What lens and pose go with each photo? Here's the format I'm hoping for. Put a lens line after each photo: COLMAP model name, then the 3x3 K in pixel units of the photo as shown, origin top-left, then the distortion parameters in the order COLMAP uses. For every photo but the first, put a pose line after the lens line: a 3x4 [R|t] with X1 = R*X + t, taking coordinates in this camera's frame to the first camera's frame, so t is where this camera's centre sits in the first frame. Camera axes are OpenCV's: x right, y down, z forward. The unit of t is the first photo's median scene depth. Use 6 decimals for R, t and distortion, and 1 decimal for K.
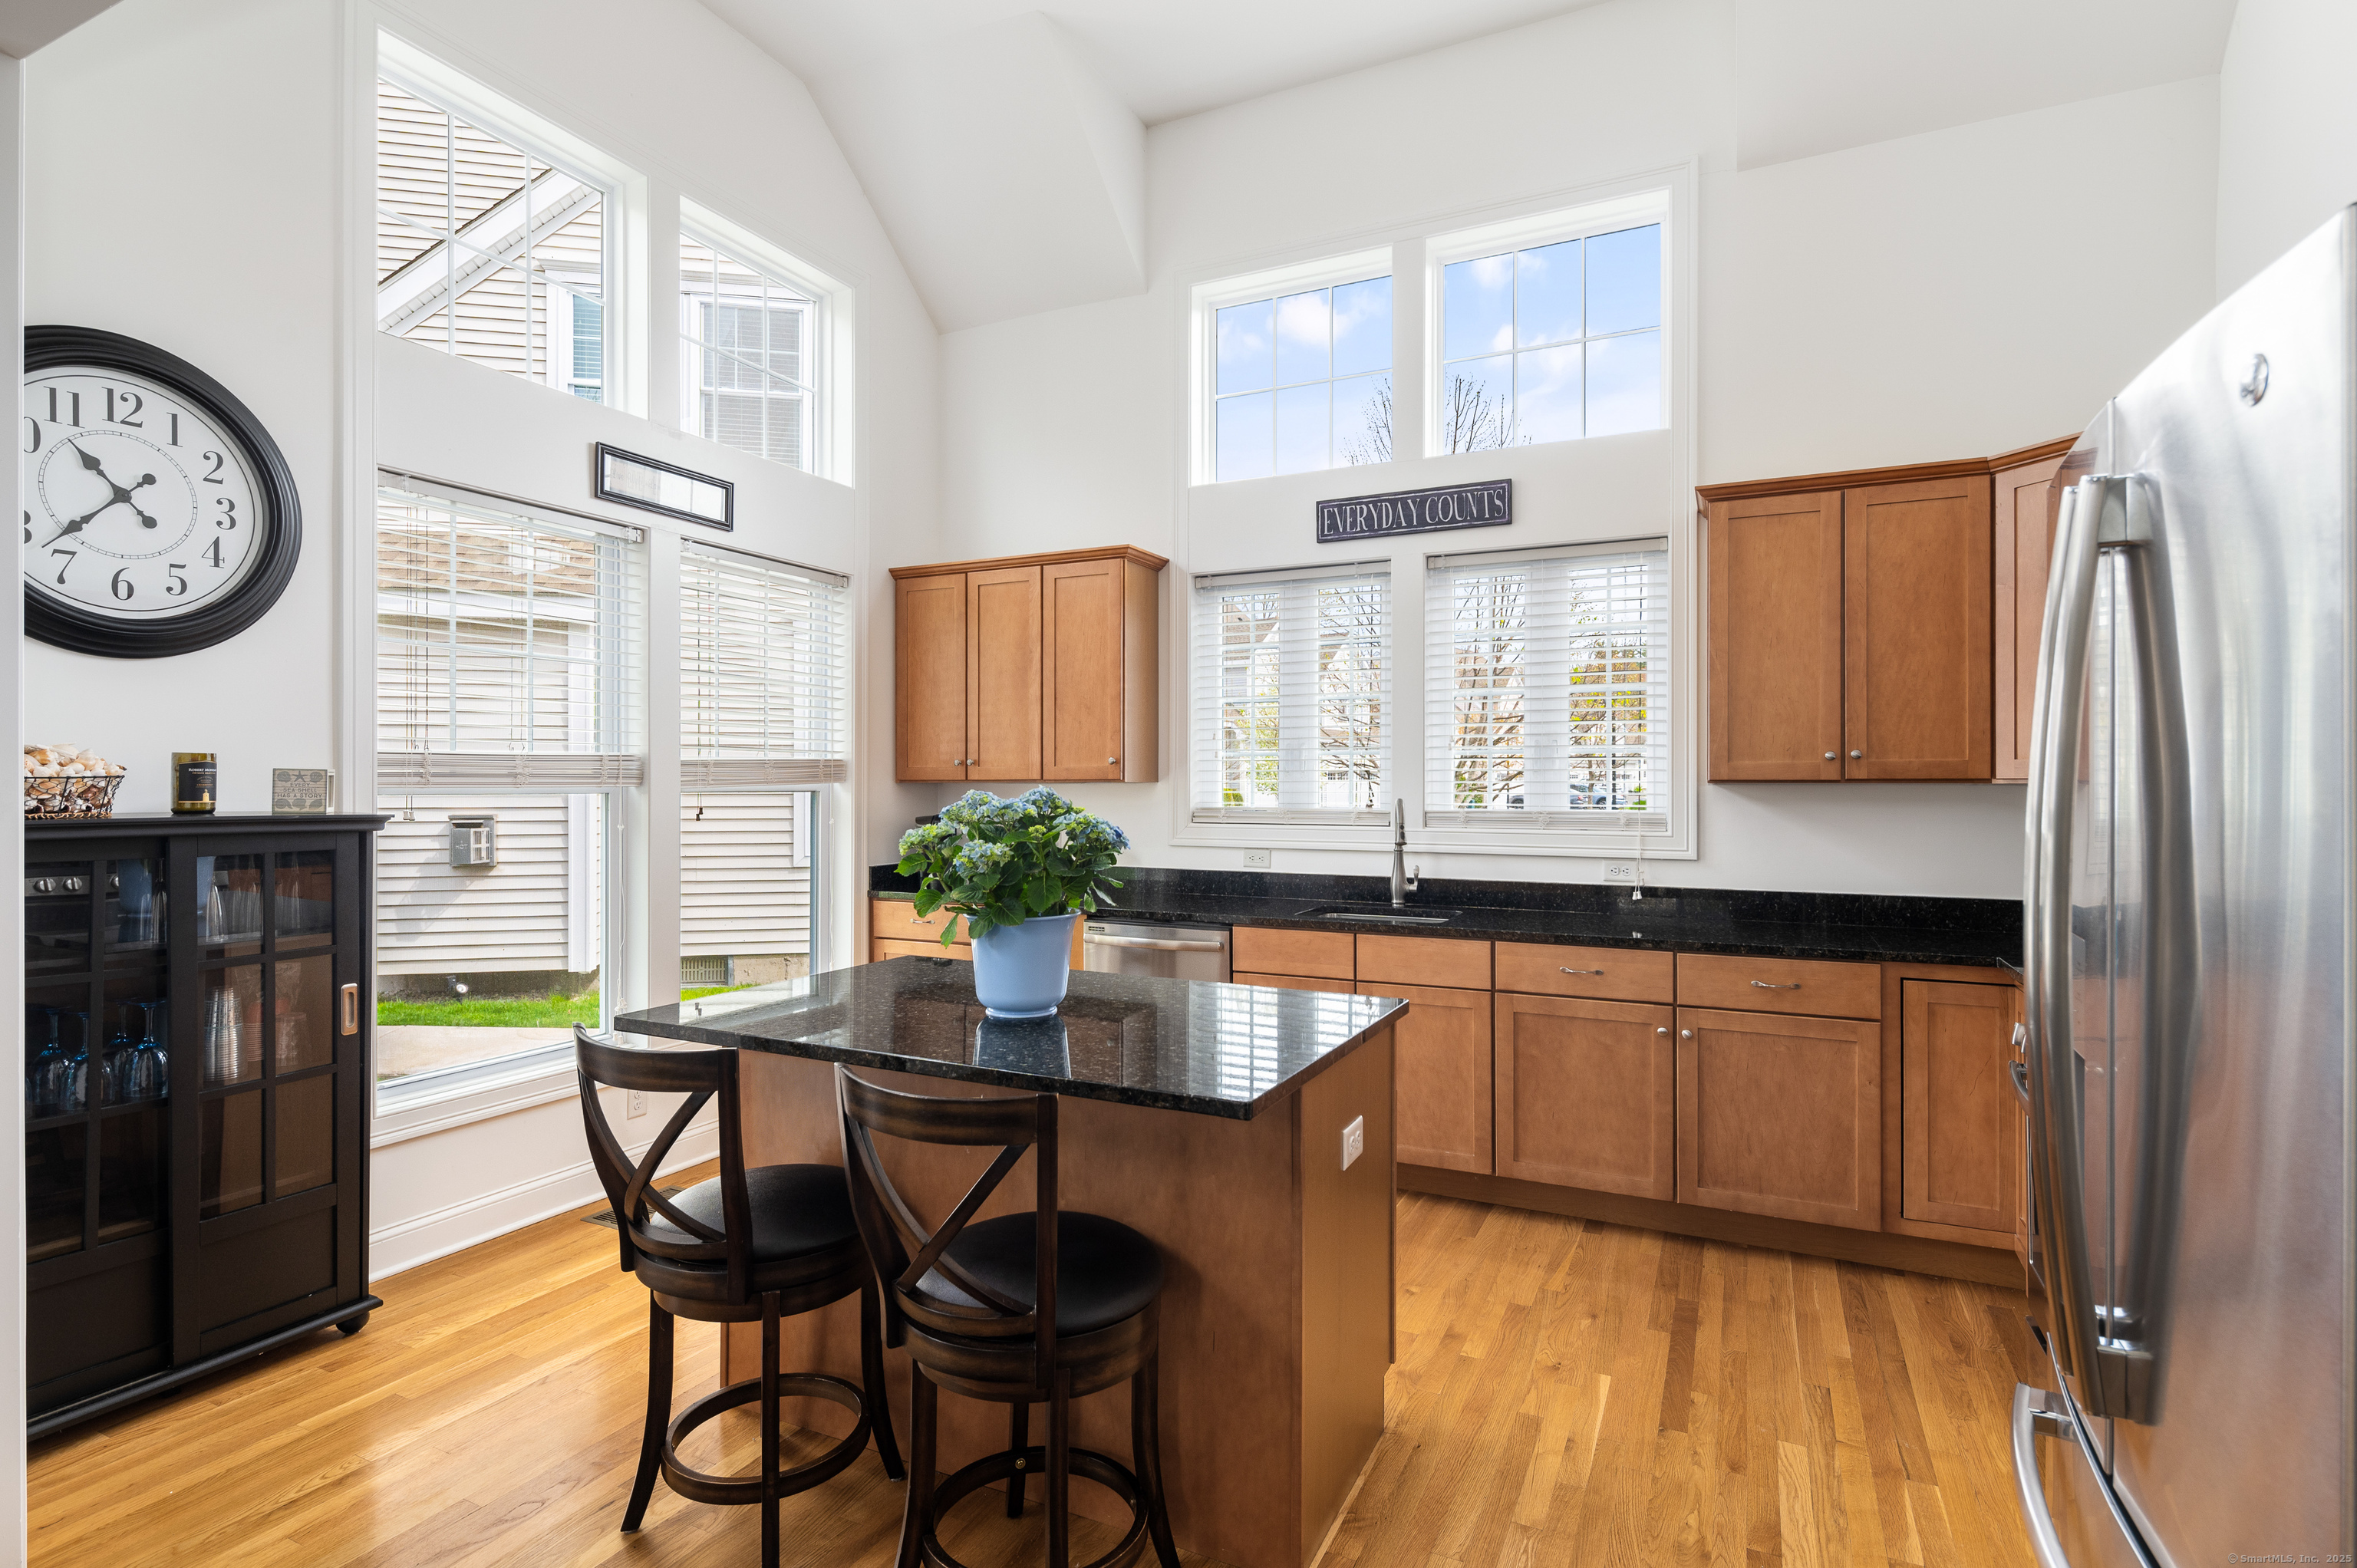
lens RADIAL K [[1146.5, 0, 1192.5], [0, 1146.5, 791.3], [0, 0, 1]] dist [0.002725, -0.002474]
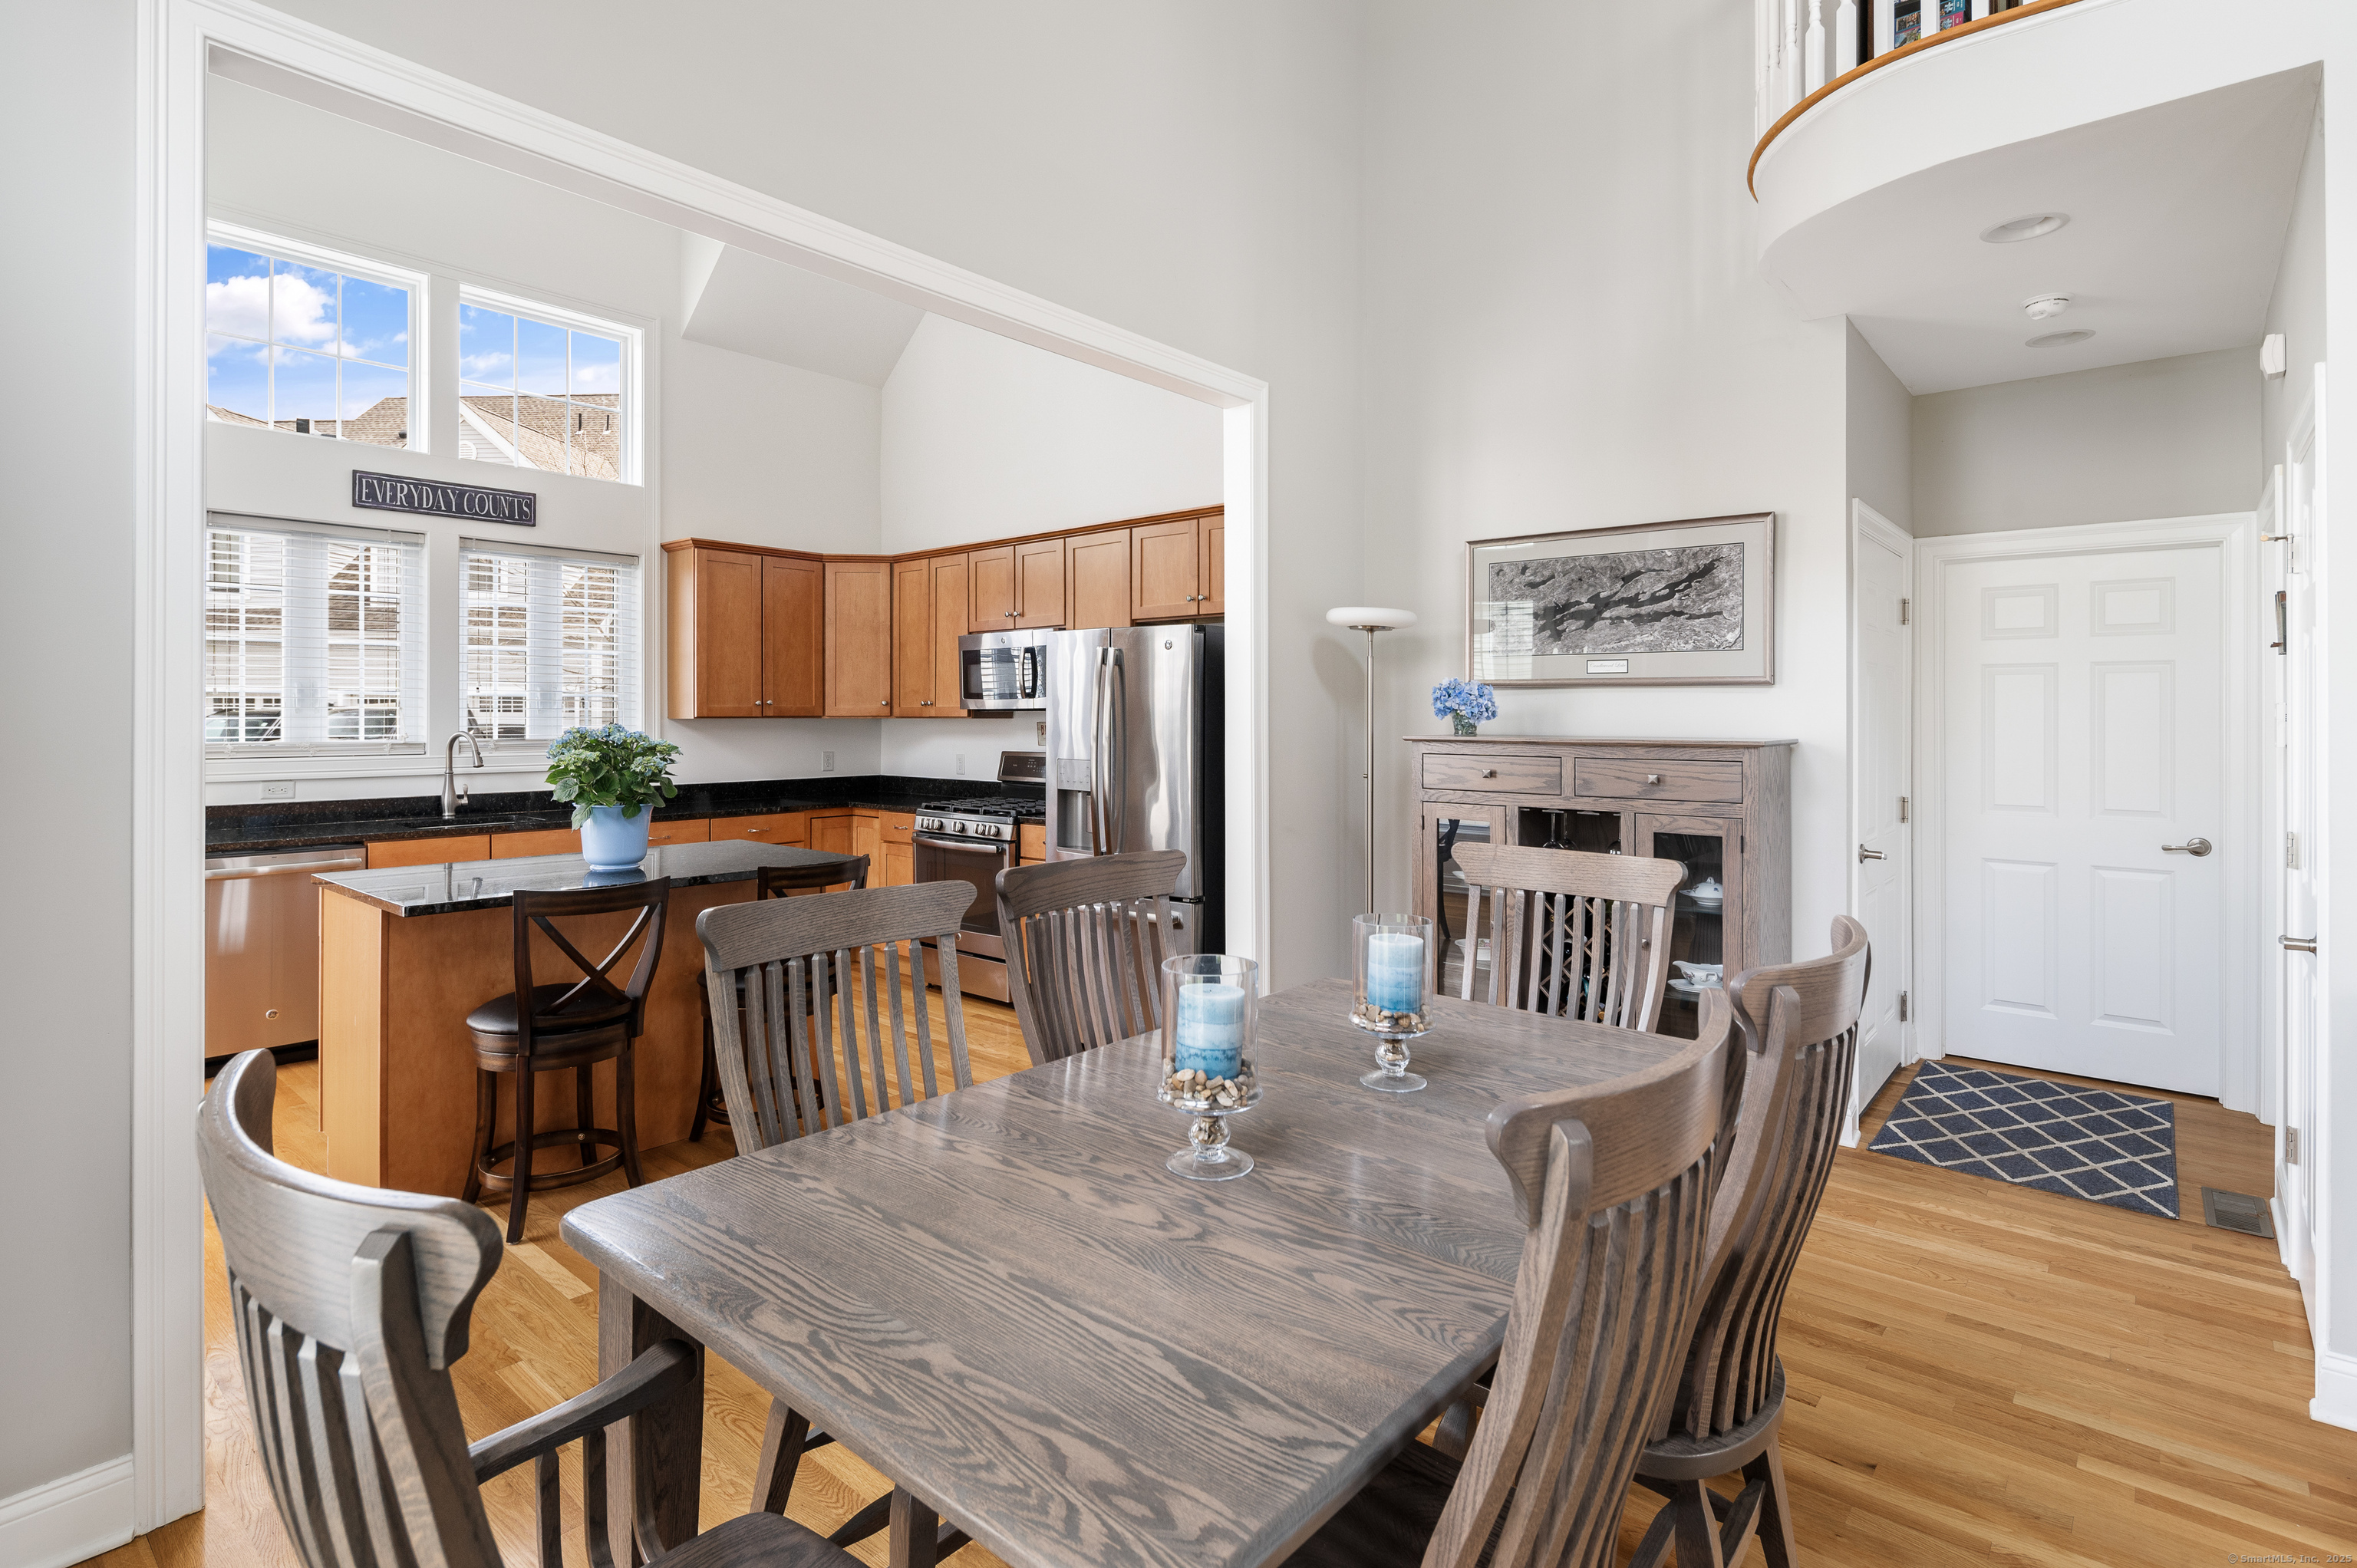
lens RADIAL K [[1146.5, 0, 1200.7], [0, 1146.5, 697.8], [0, 0, 1]] dist [0.002725, -0.002474]
pose [[0.246499, 0.013964, 0.969042, -0.830158], [0.005956, 0.999855, -0.015923, -0.005121], [-0.969125, 0.009697, 0.246380, -0.092243]]
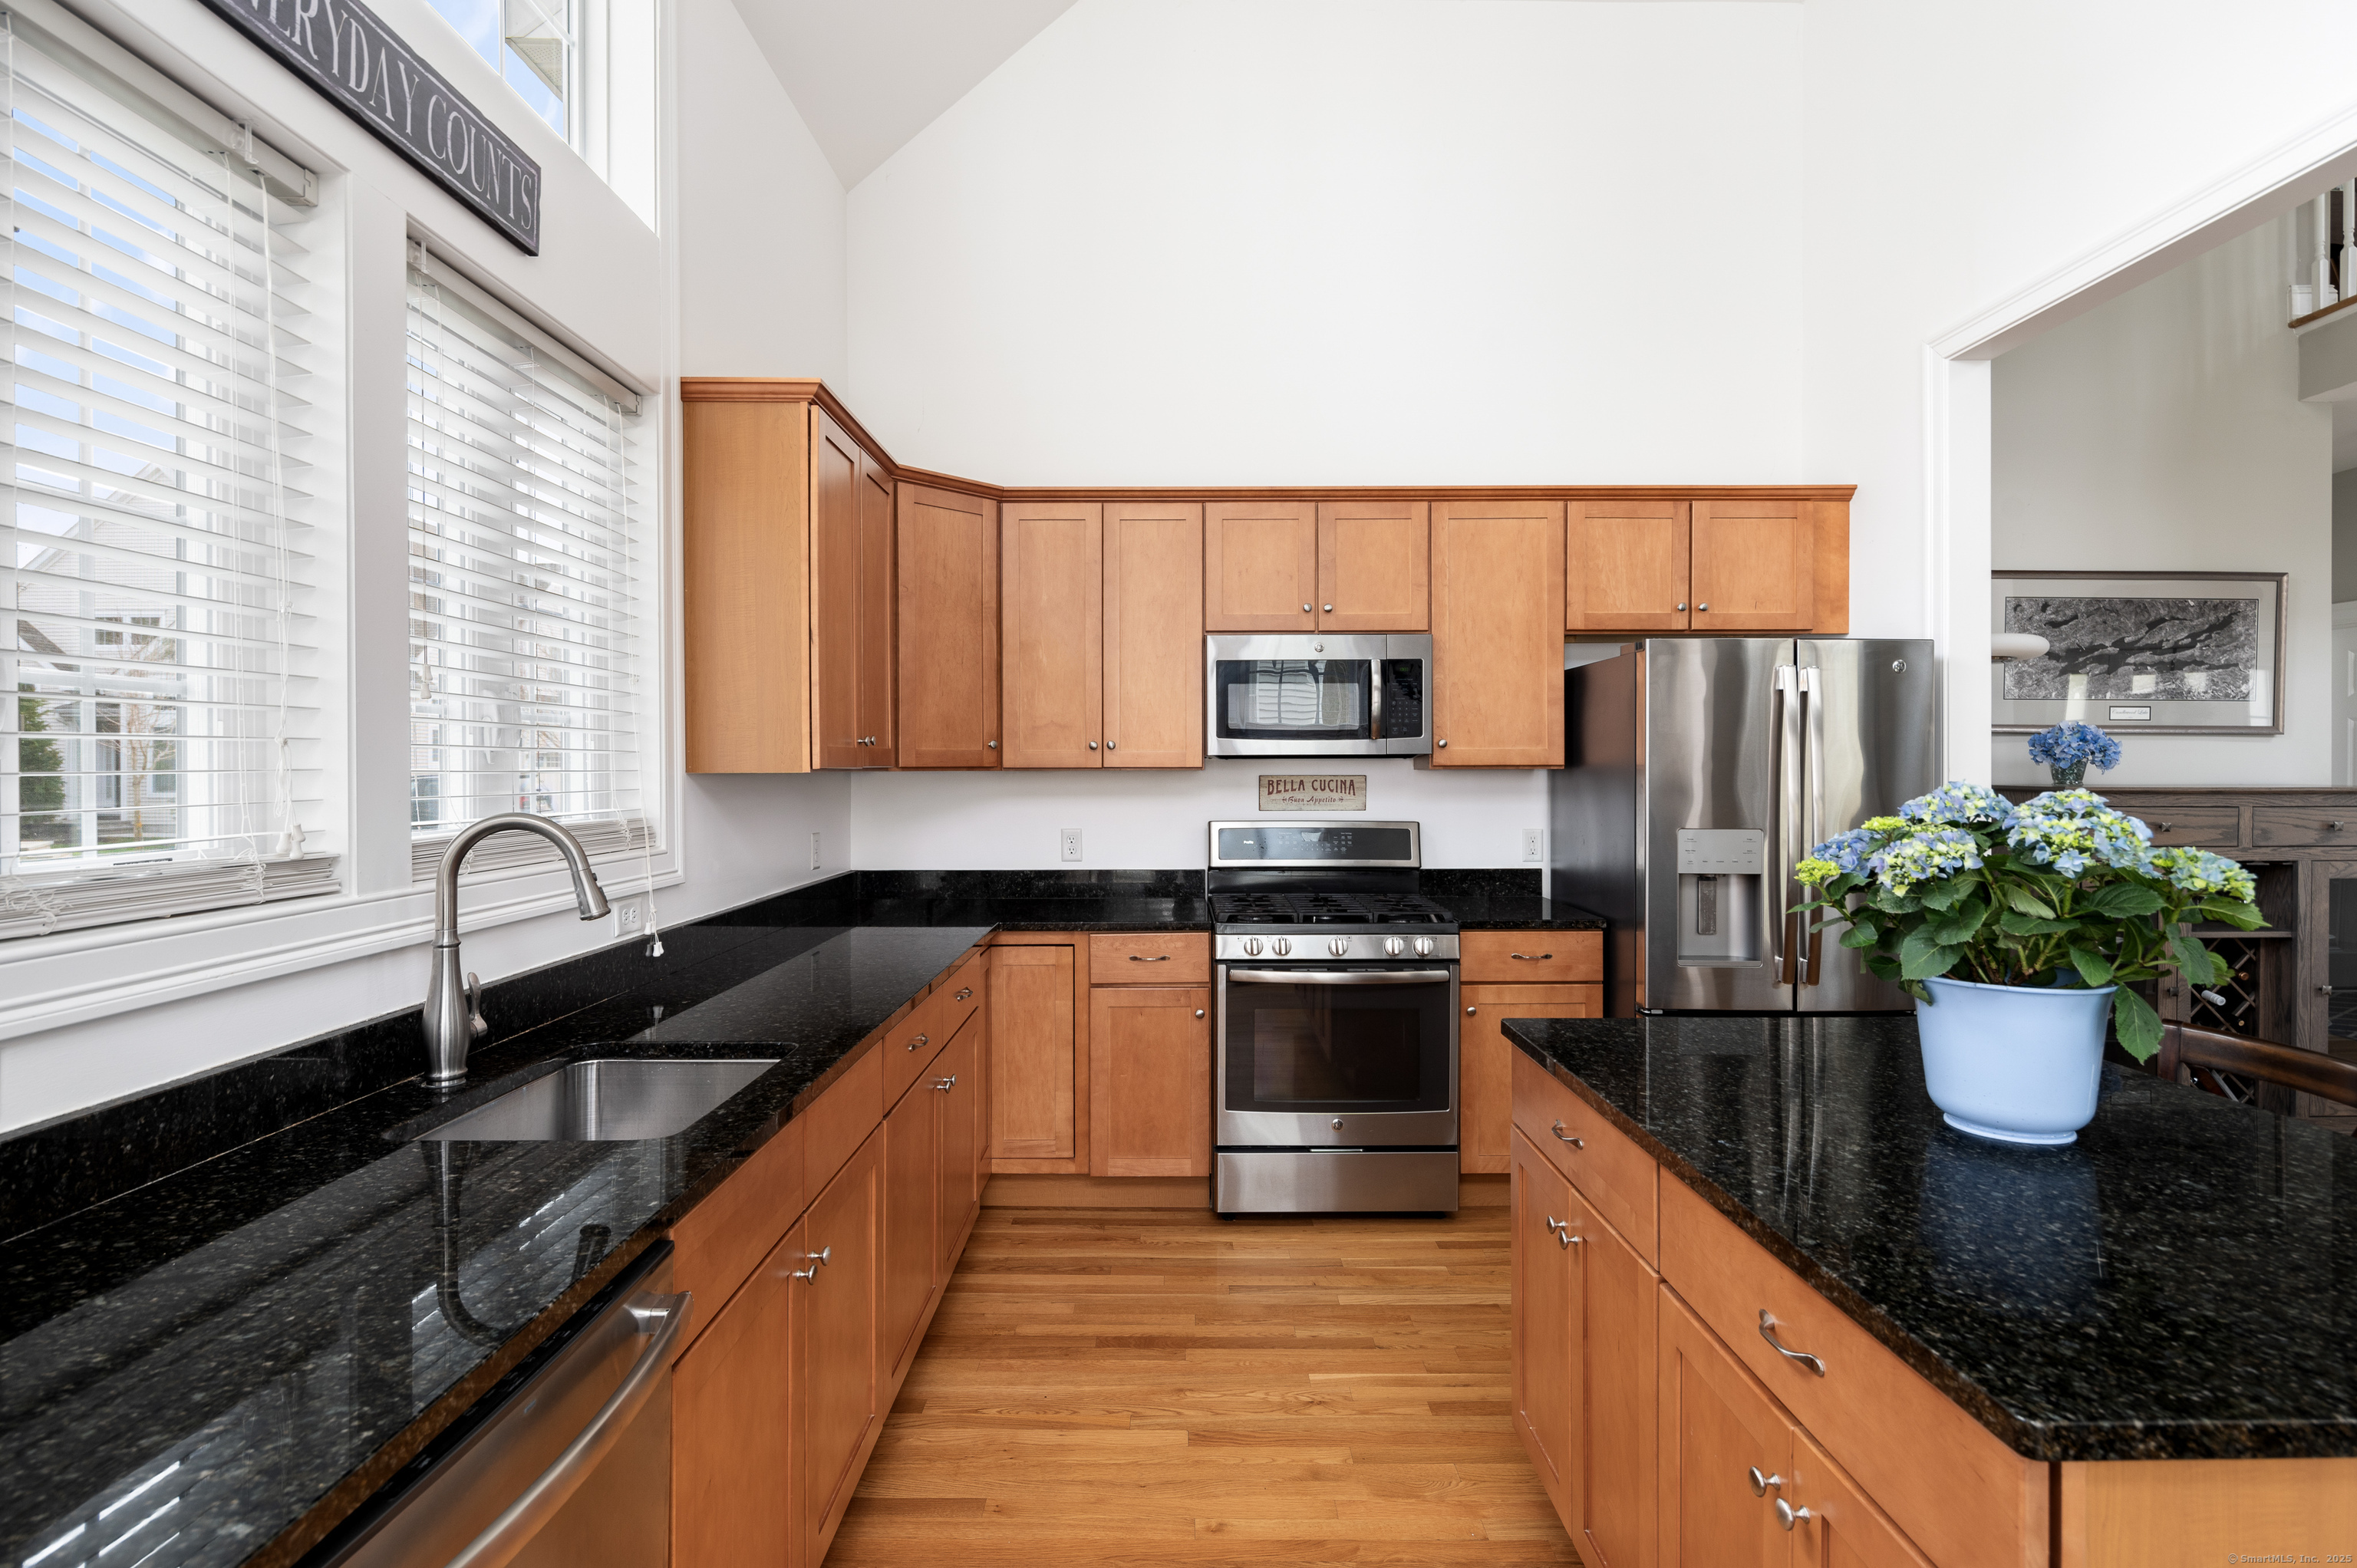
lens RADIAL K [[1146.5, 0, 1184.8], [0, 1146.5, 768.1], [0, 0, 1]] dist [0.002725, -0.002474]
pose [[-0.443511, 0.004502, 0.896258, -0.296703], [0.008380, 0.999964, -0.000876, -0.005606], [-0.896230, 0.007123, -0.443533, 0.959102]]
